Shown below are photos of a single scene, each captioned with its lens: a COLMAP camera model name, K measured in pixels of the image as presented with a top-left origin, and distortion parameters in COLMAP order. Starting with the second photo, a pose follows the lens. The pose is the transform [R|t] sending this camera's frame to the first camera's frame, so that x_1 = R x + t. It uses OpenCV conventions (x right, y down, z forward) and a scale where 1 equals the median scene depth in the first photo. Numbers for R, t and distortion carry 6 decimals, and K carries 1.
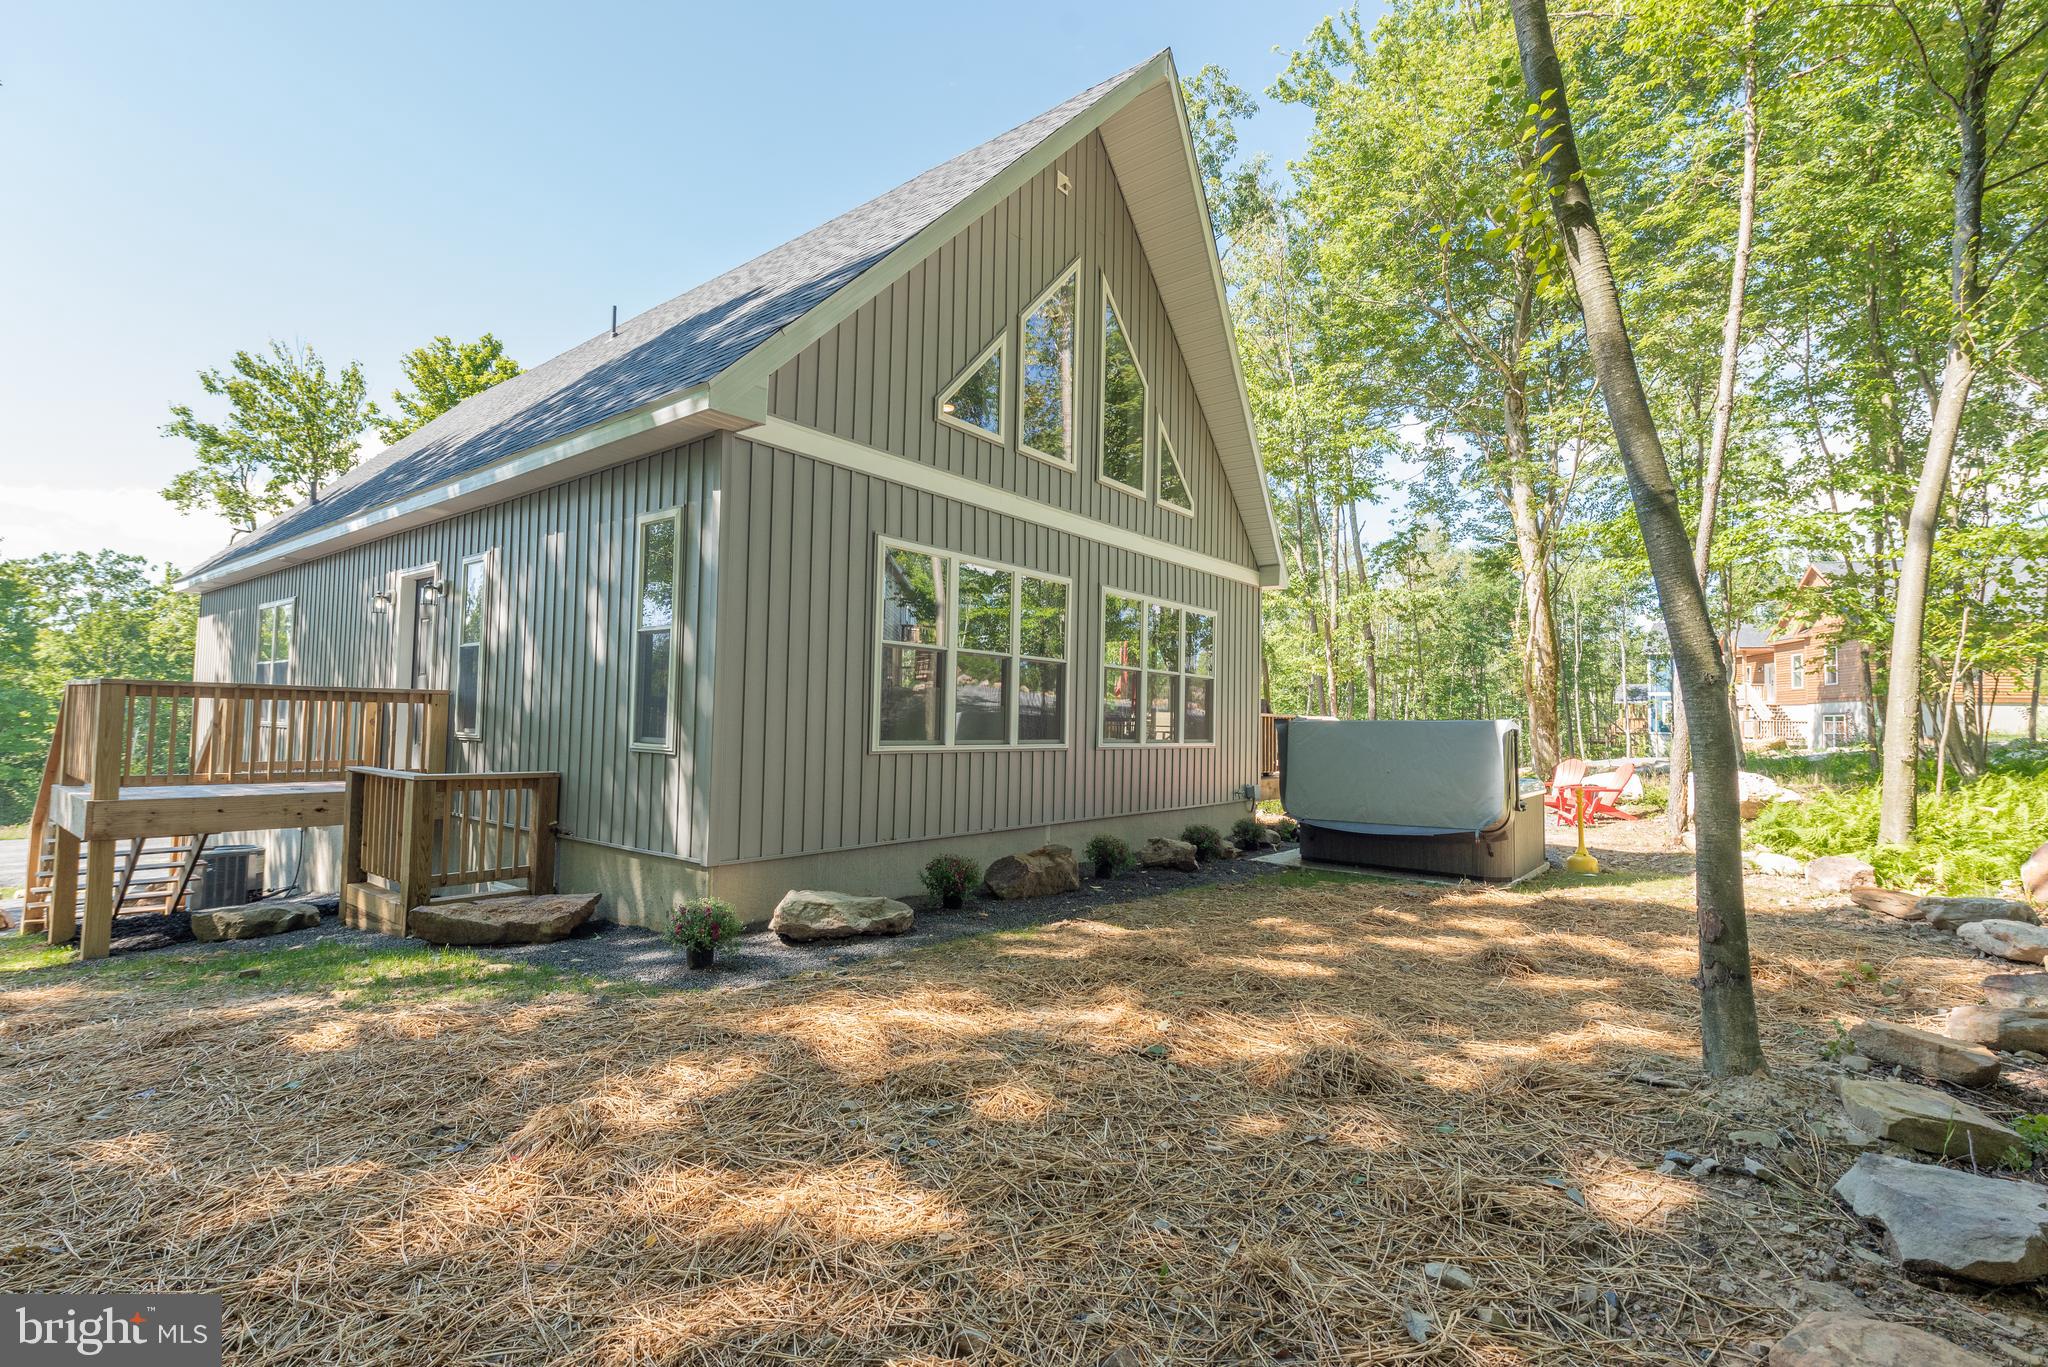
lens RADIAL K [[951.0, 0, 1024.0], [0, 951.0, 683.5], [0, 0, 1]] dist [0.002009, -0.000382]
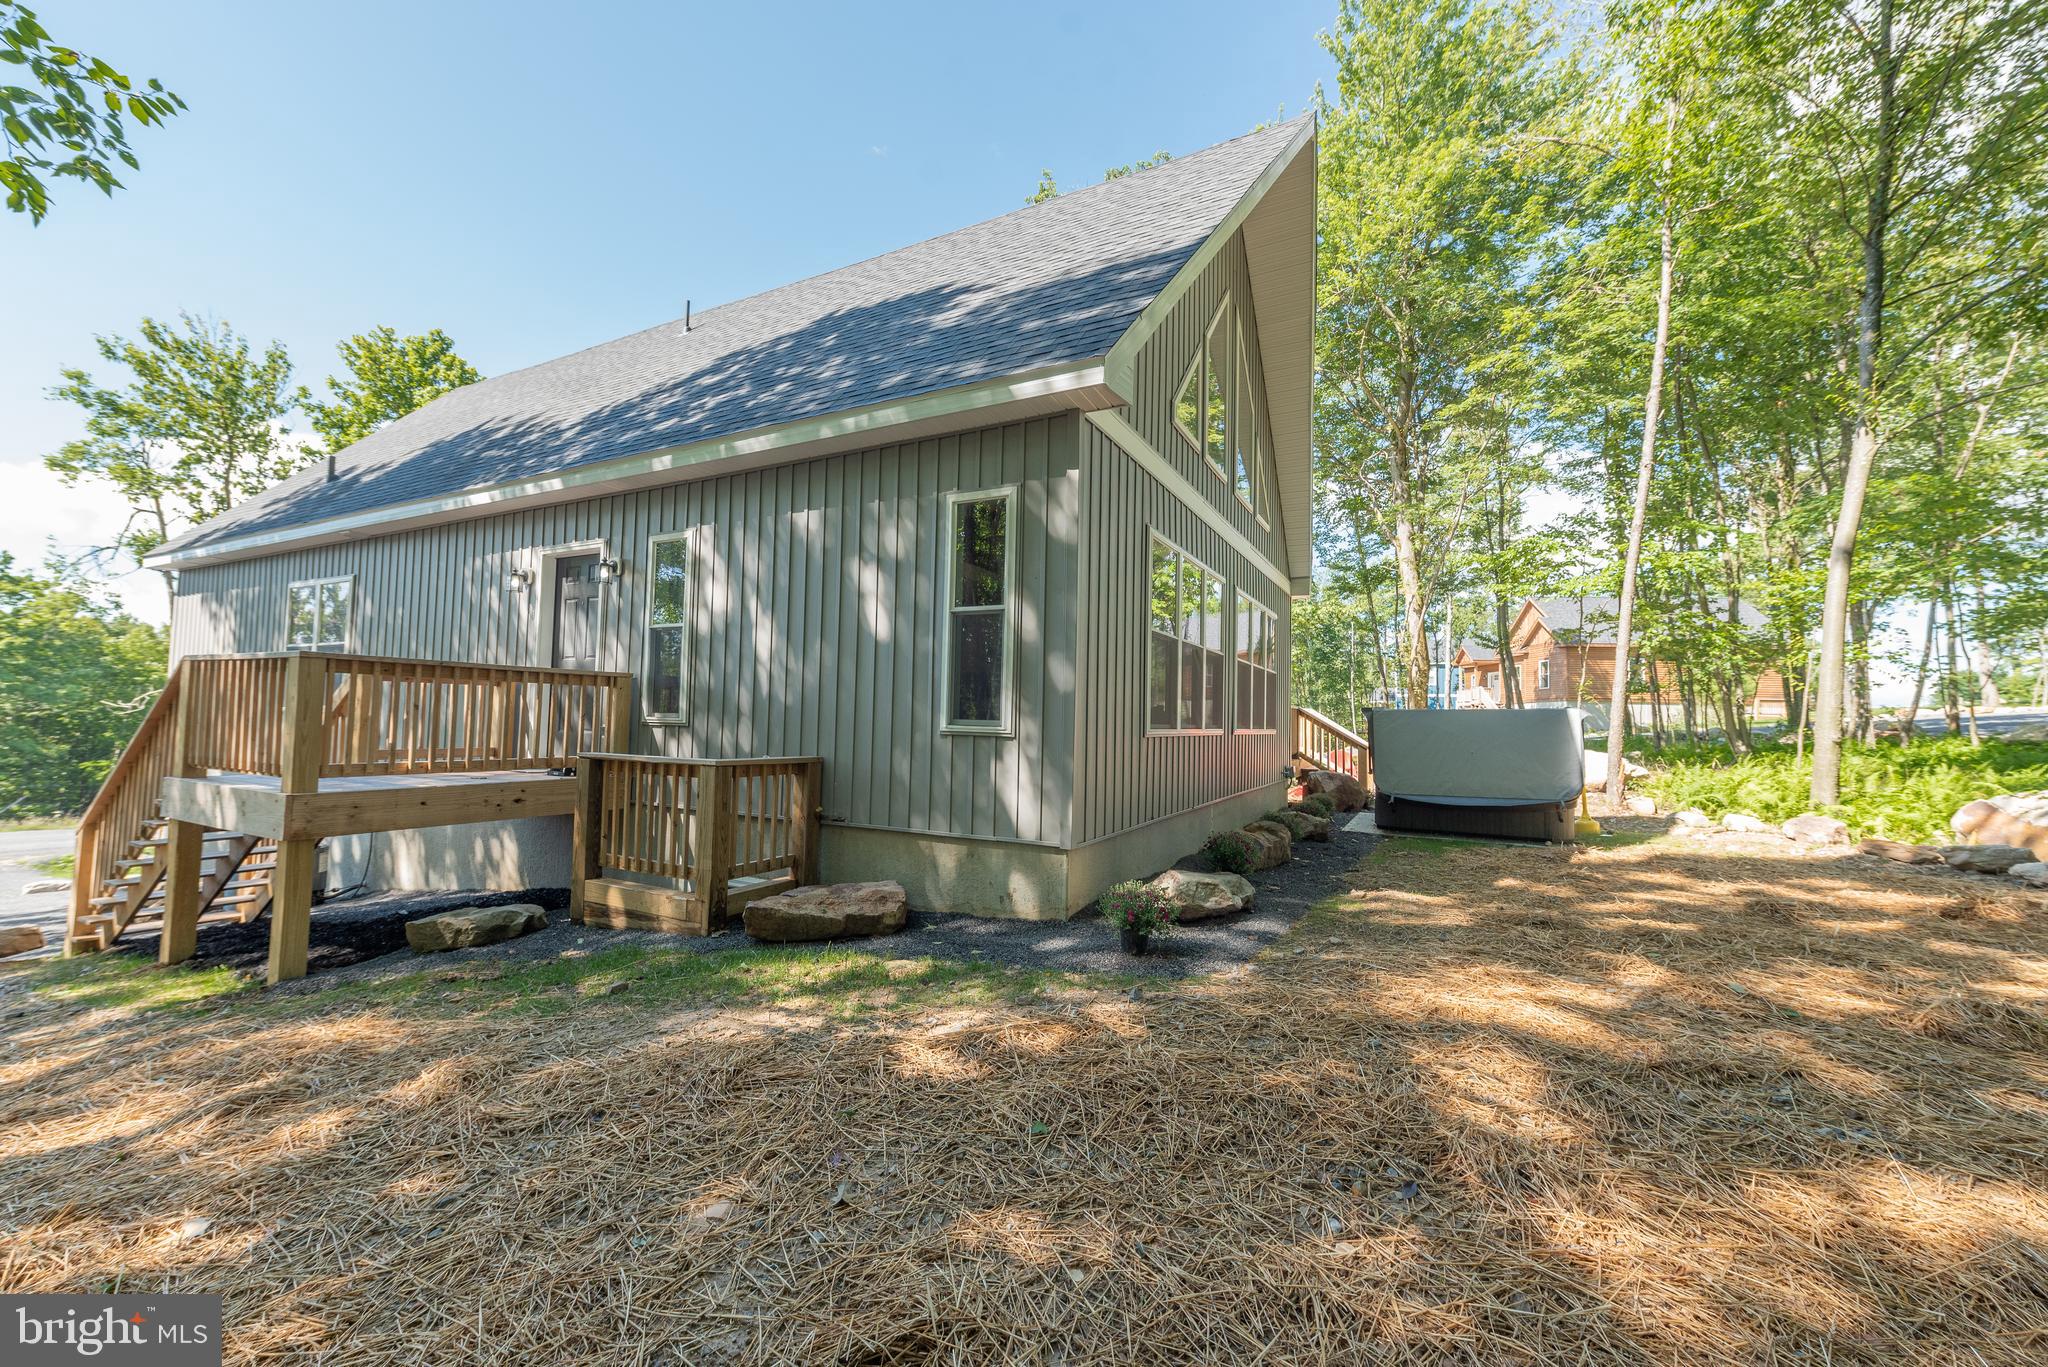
lens RADIAL K [[809.0, 0, 1024.0], [0, 809.0, 683.5], [0, 0, 1]] dist [-0.009213, 0.009095]
pose [[0.980787, 0.009922, 0.194827, -0.365983], [-0.009739, 0.999951, -0.001898, 0.014729], [-0.194836, -0.000036, 0.980836, 0.124910]]
